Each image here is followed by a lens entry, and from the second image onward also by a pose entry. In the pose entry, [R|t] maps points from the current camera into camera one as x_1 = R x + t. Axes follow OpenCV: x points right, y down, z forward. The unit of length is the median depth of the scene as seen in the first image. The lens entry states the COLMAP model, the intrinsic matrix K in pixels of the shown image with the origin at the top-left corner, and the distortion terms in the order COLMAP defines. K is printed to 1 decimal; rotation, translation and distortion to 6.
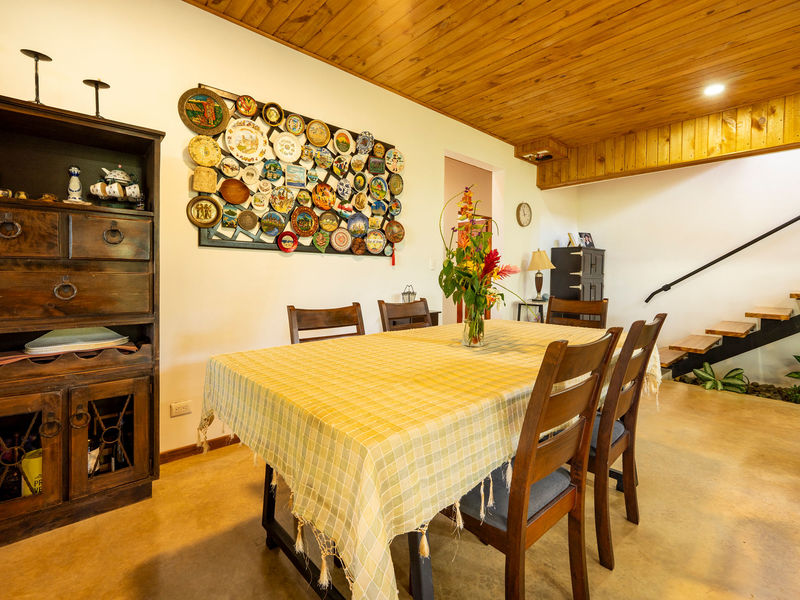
lens RADIAL K [[370.3, 0, 393.9], [0, 370.3, 279.1], [0, 0, 1]] dist [-0.002940, 0.000828]
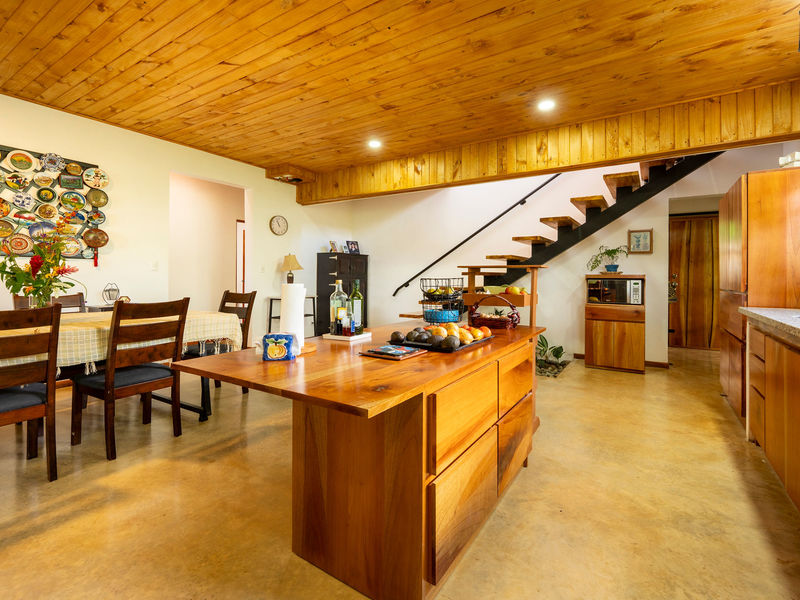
lens RADIAL K [[370.3, 0, 431.7], [0, 370.3, 277.4], [0, 0, 1]] dist [-0.002940, 0.000828]
pose [[0.957009, -0.004349, 0.290026, 0.680829], [0.007569, 0.999922, -0.009979, 0.017869], [-0.289960, 0.011745, 0.956967, -0.436472]]
